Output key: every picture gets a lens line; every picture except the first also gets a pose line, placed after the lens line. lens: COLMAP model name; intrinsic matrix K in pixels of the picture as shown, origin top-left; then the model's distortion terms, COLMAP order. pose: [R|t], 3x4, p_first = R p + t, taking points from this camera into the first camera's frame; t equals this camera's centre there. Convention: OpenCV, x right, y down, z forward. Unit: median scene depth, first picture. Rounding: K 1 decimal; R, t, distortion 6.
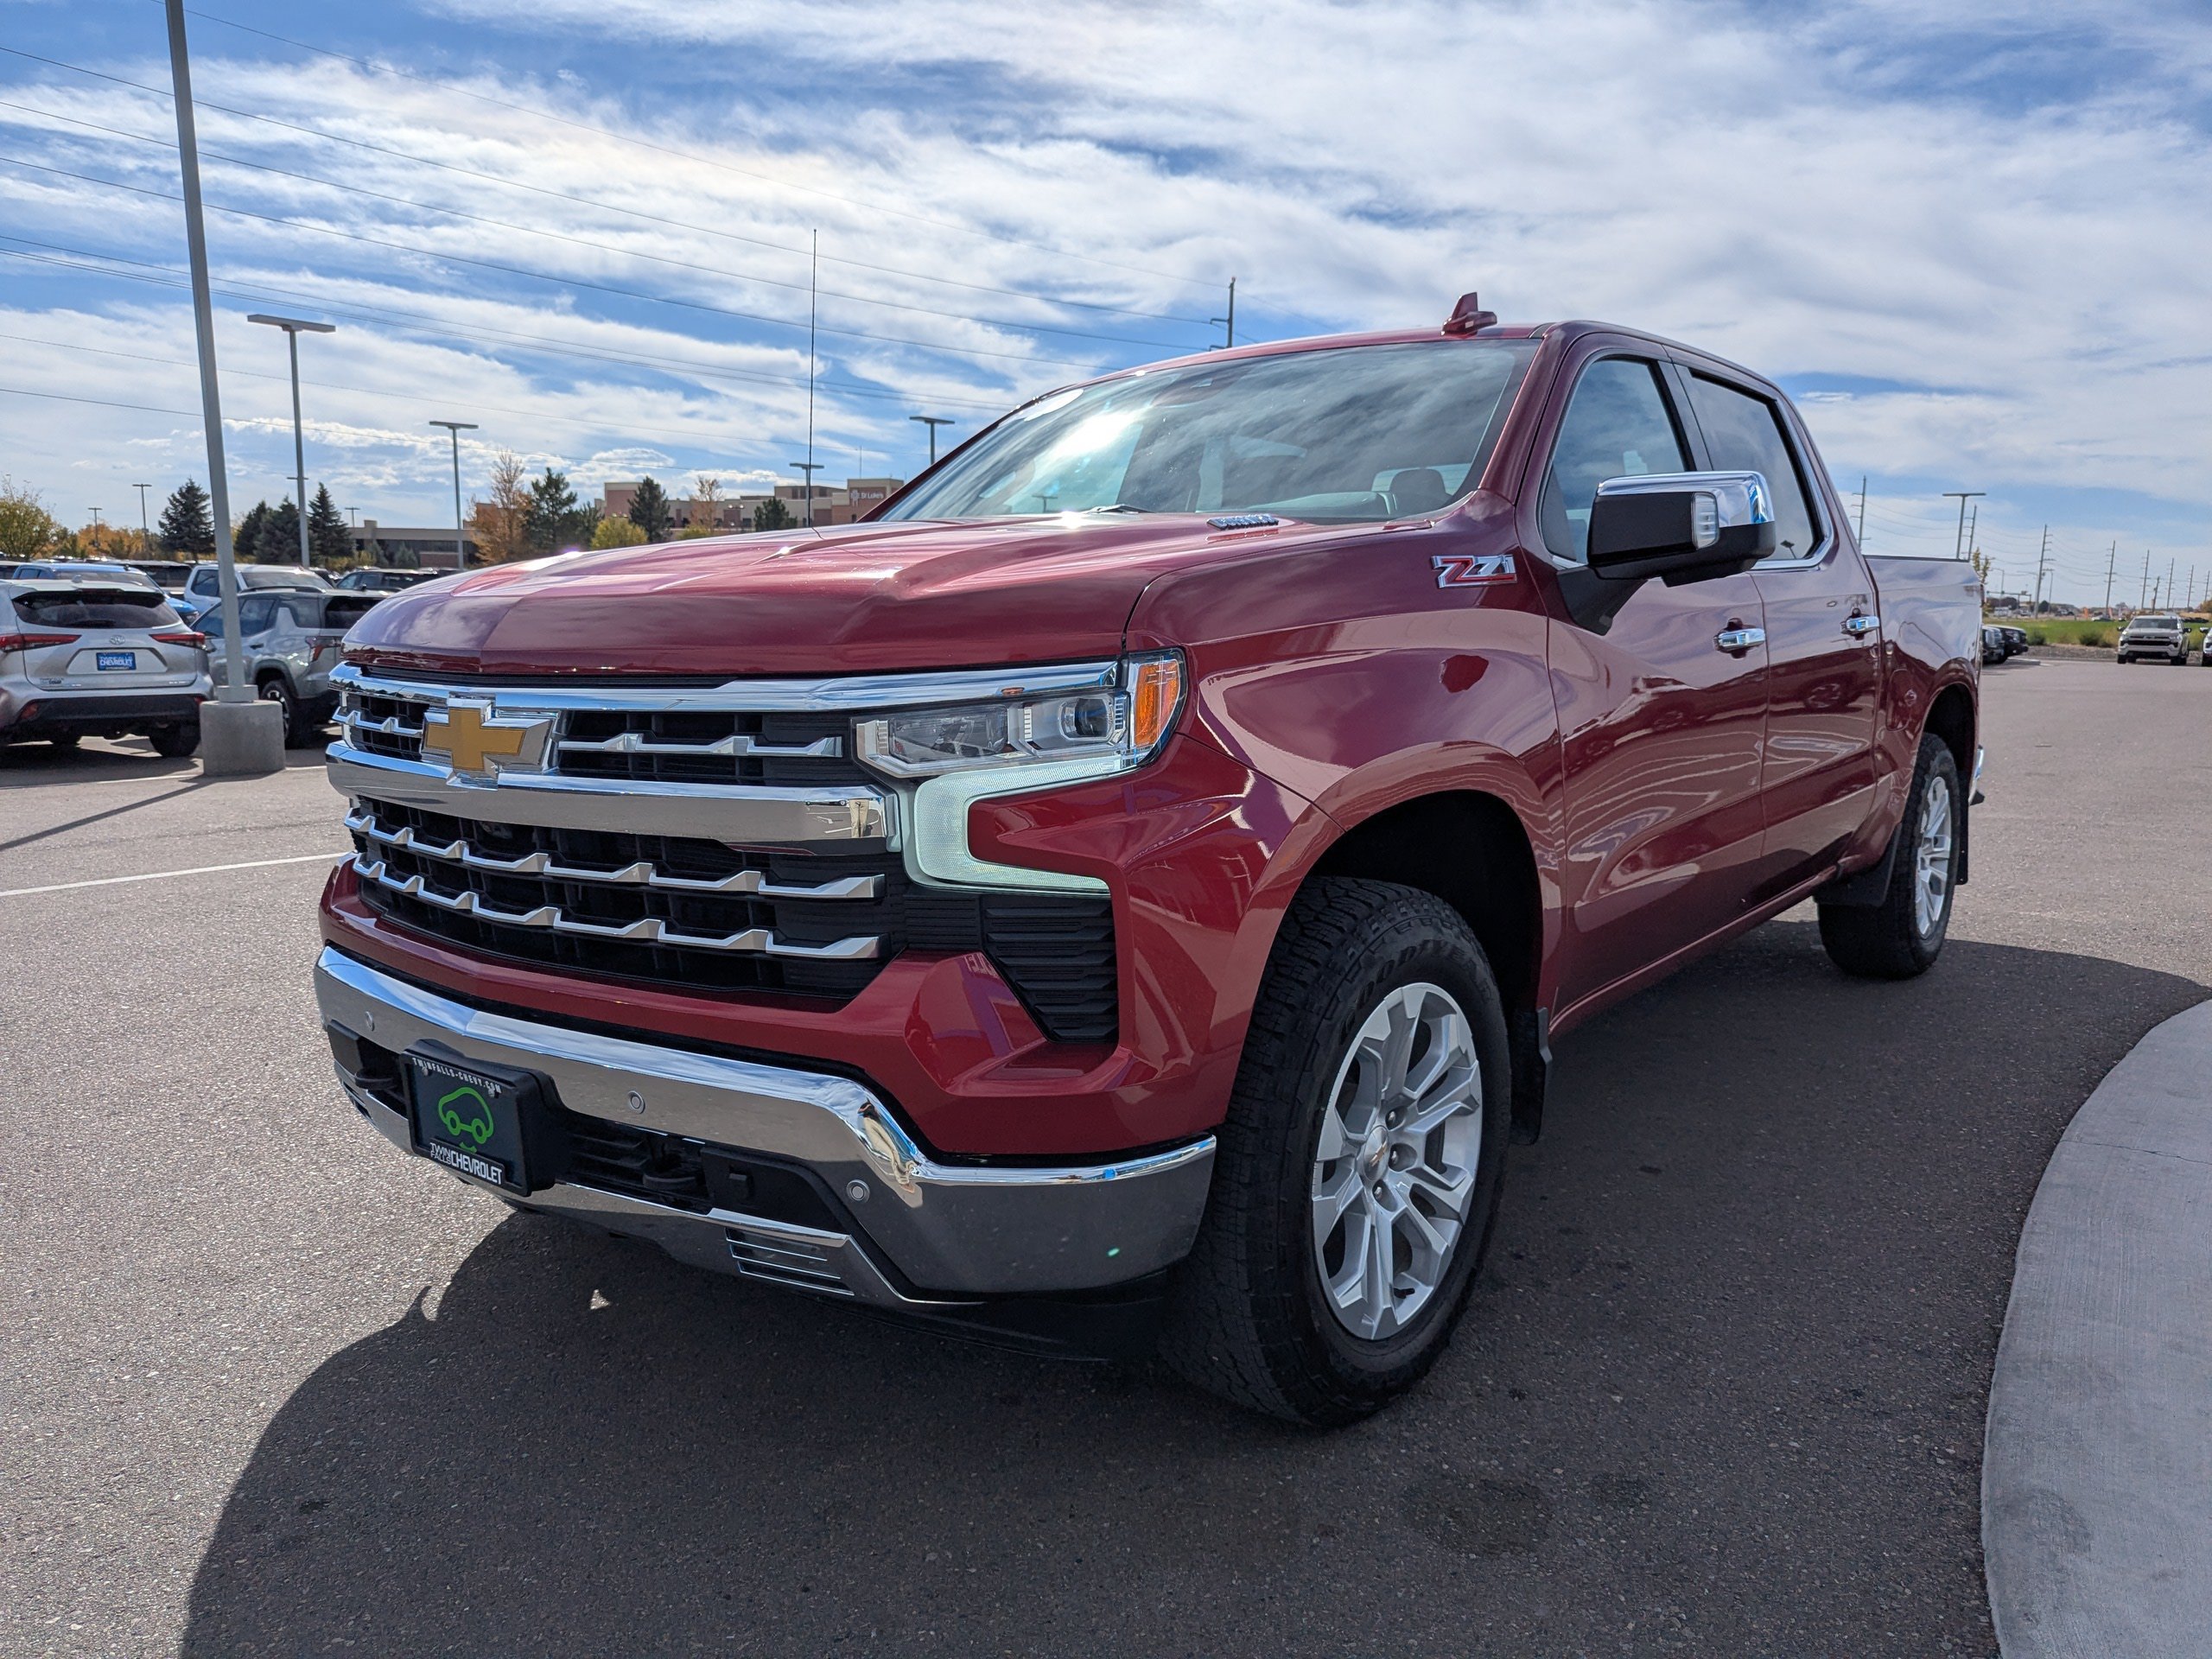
lens RADIAL K [[1587.0, 0, 1112.4], [0, 1587.0, 834.3], [0, 0, 1]] dist [0.035488, -0.025135]
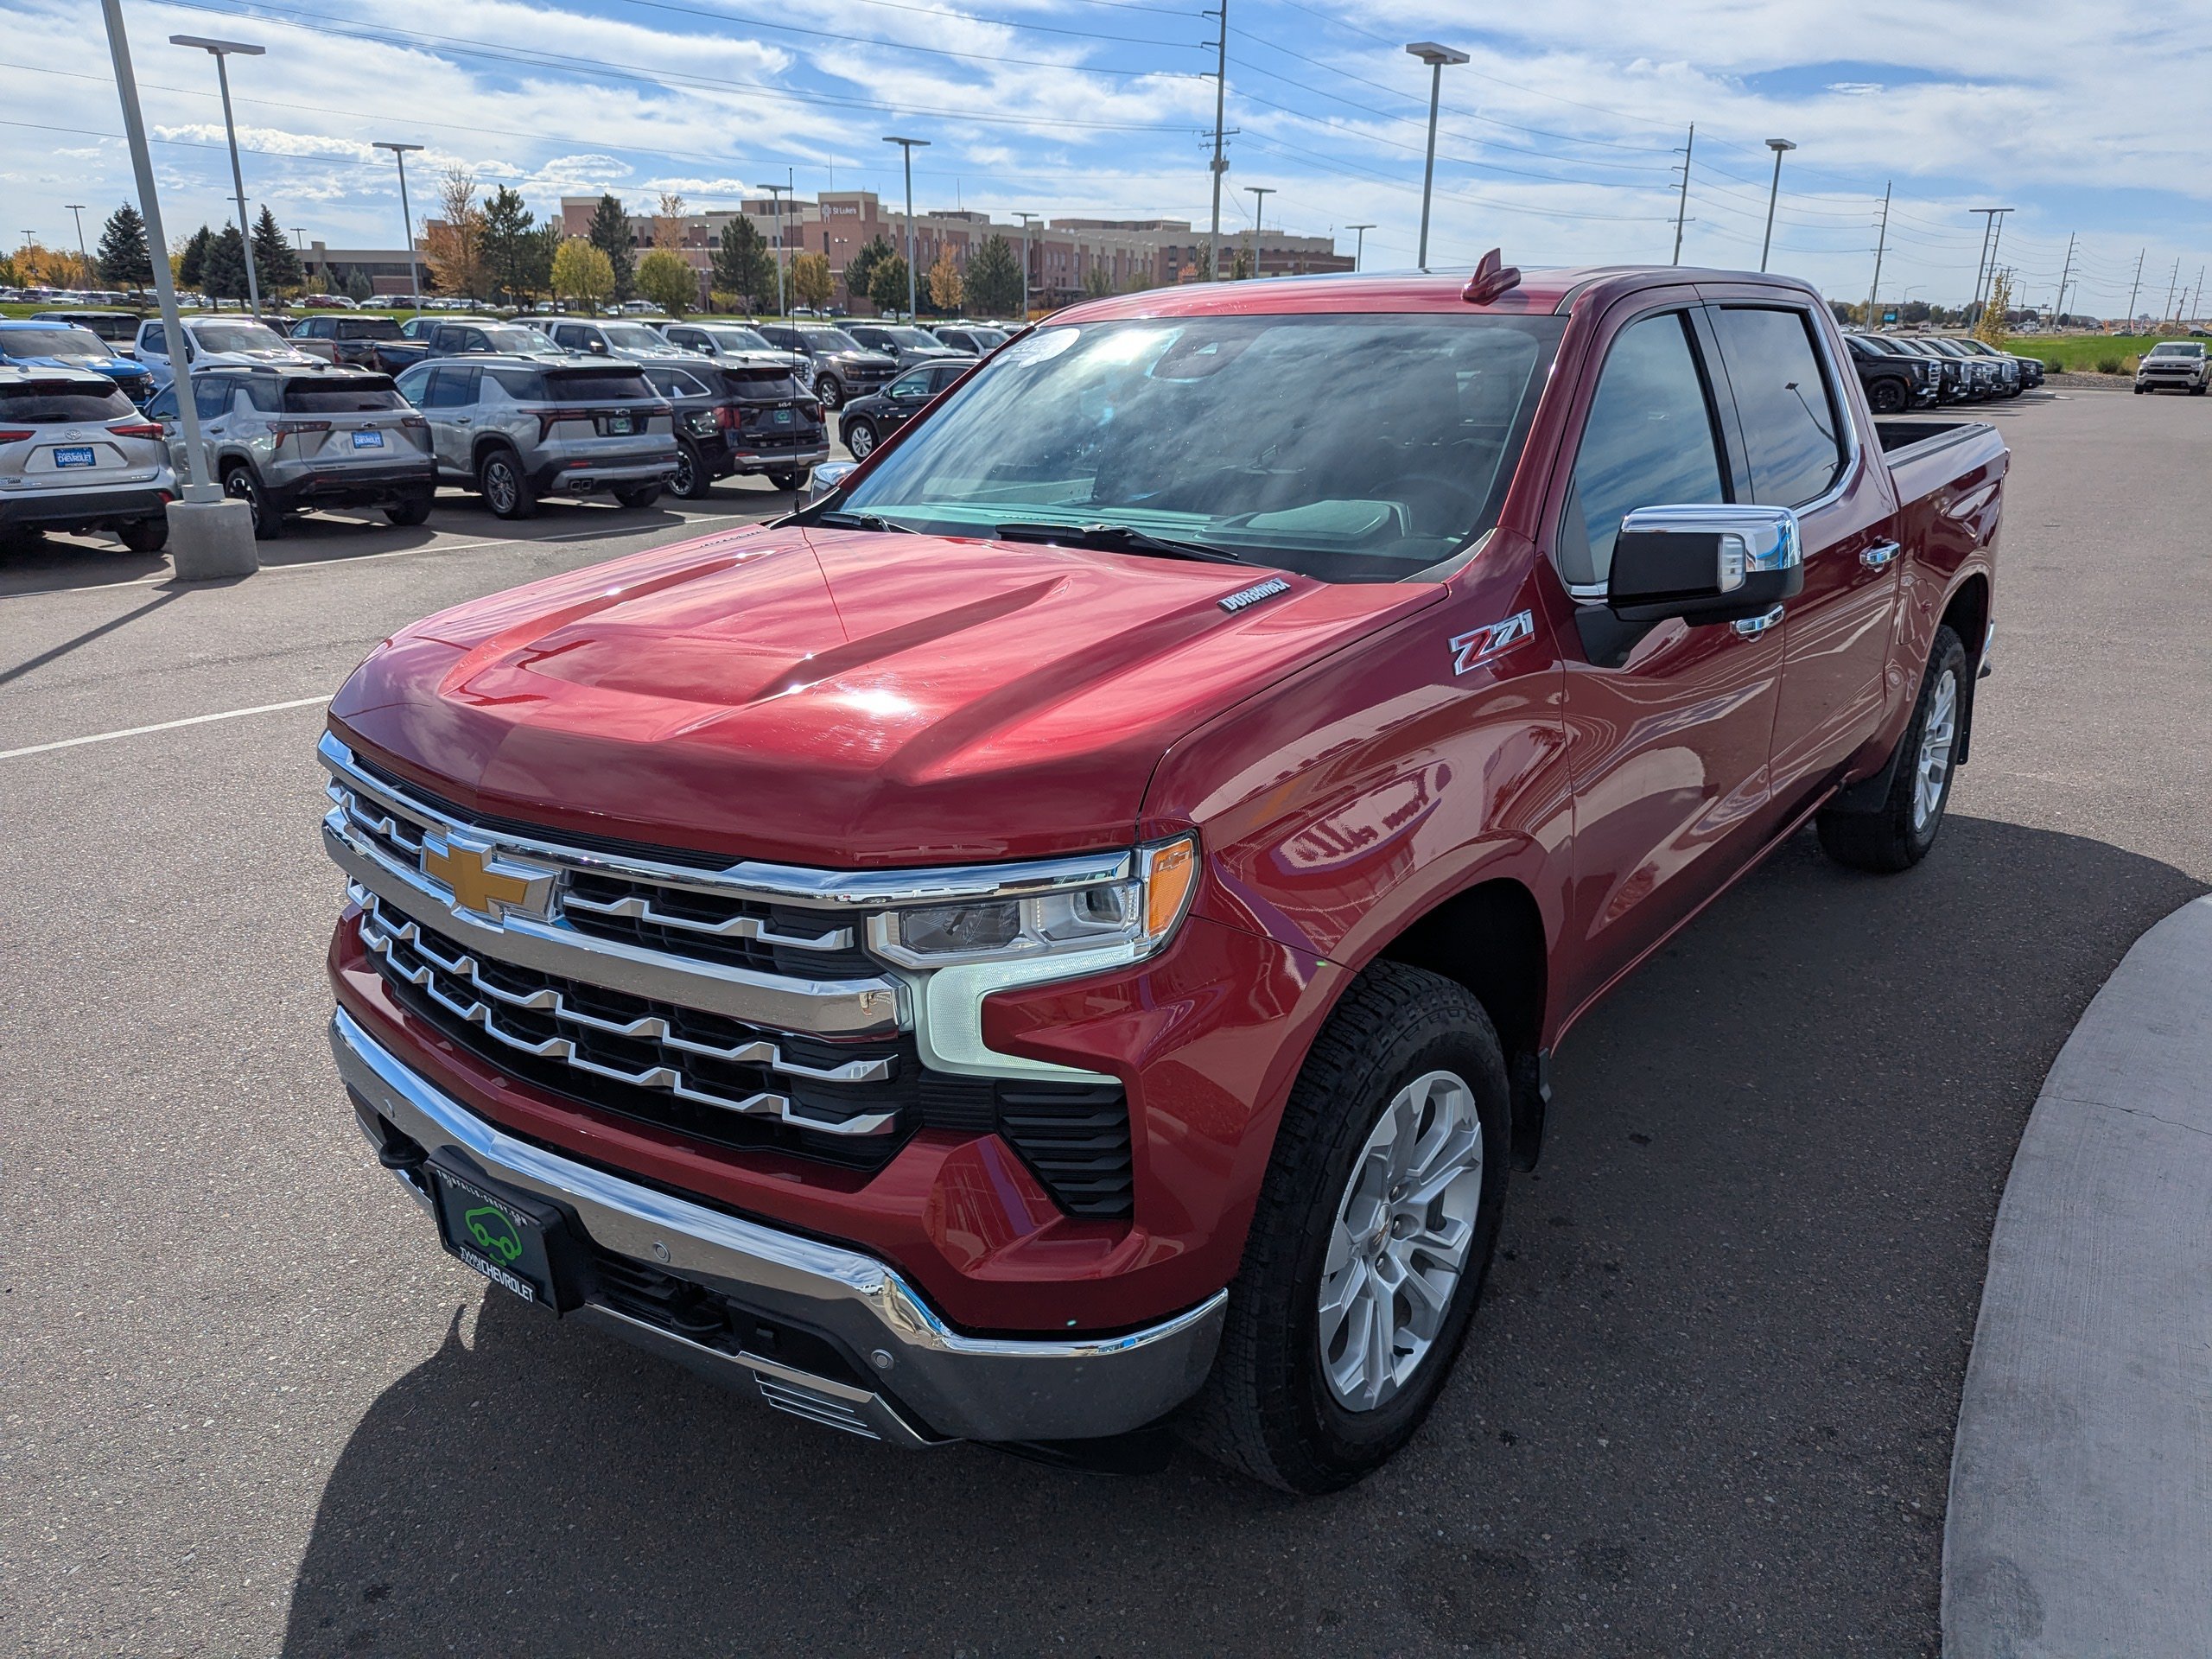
lens RADIAL K [[1584.8, 0, 1106.0], [0, 1584.8, 829.5], [0, 0, 1]] dist [0.036587, -0.025694]
pose [[0.999967, -0.007784, 0.002529, -0.010369], [0.007263, 0.986377, 0.164340, -0.199730], [-0.003774, -0.164317, 0.986400, 0.025901]]
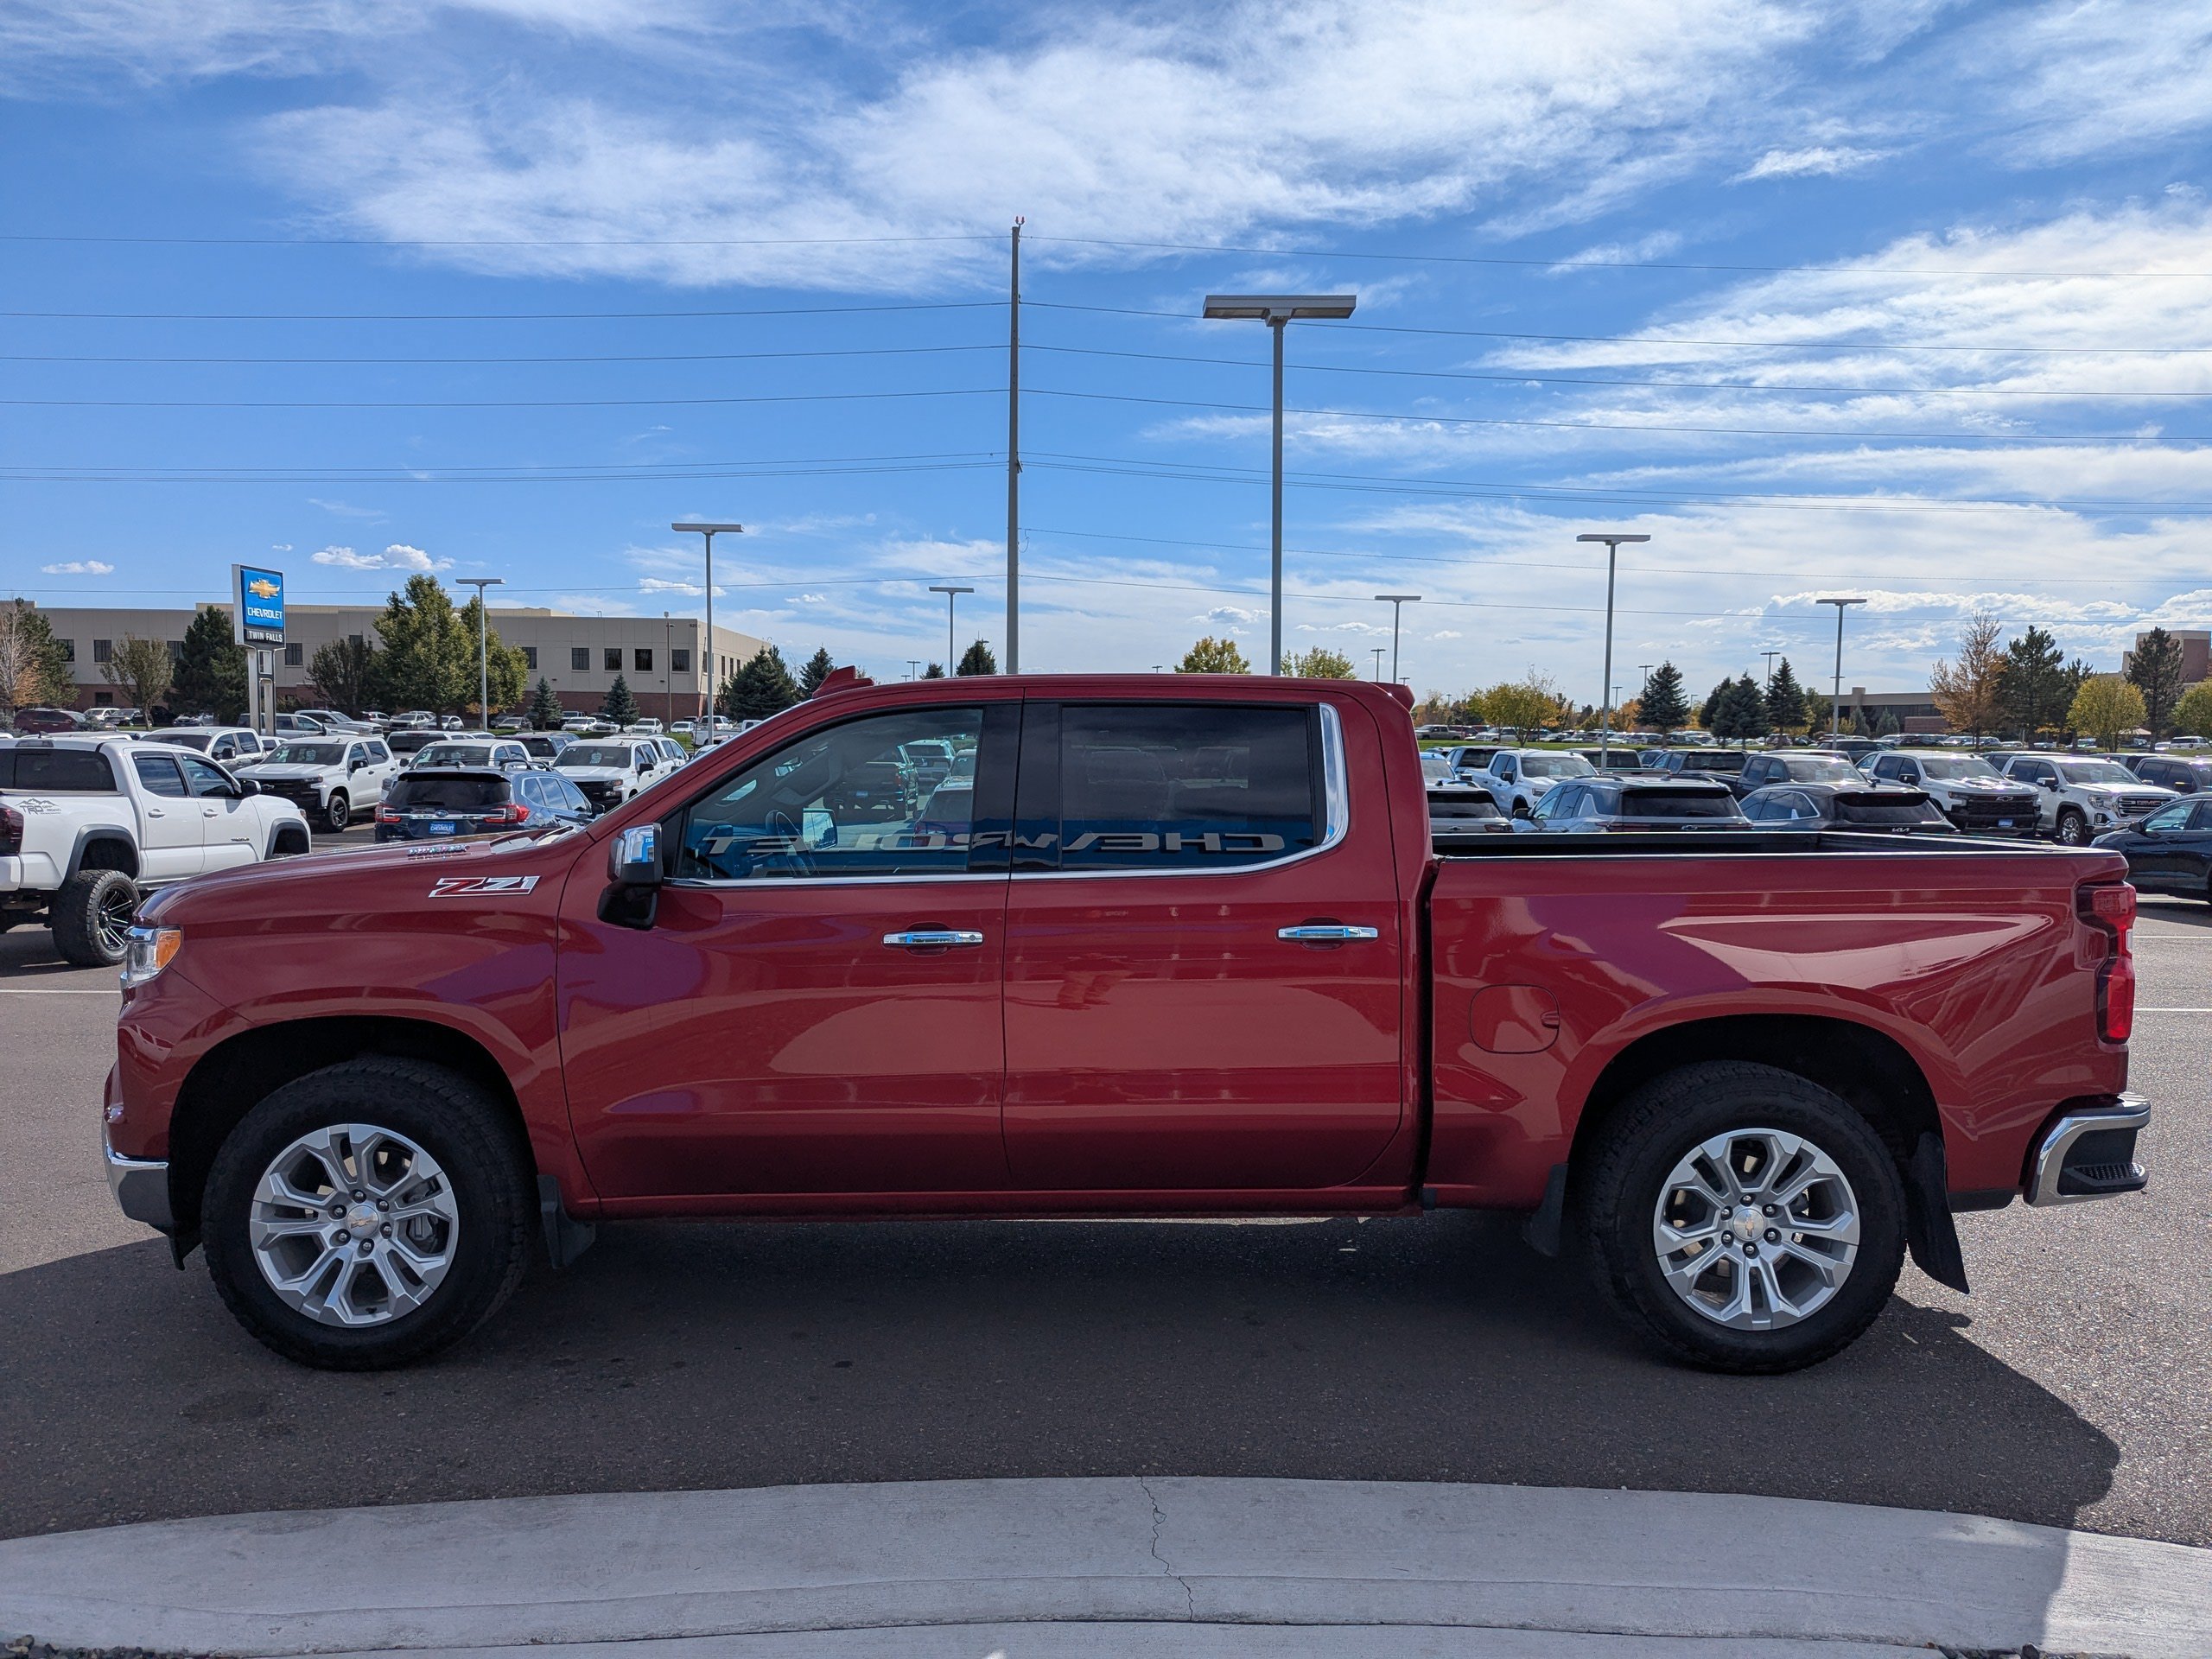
lens RADIAL K [[1611.0, 0, 1111.8], [0, 1611.0, 863.0], [0, 0, 1]] dist [0.005342, -0.004842]
pose [[0.624552, 0.048448, -0.779479, 1.777834], [-0.112290, 0.993274, -0.028235, -0.200859], [0.772869, 0.105162, 0.625792, 0.436227]]
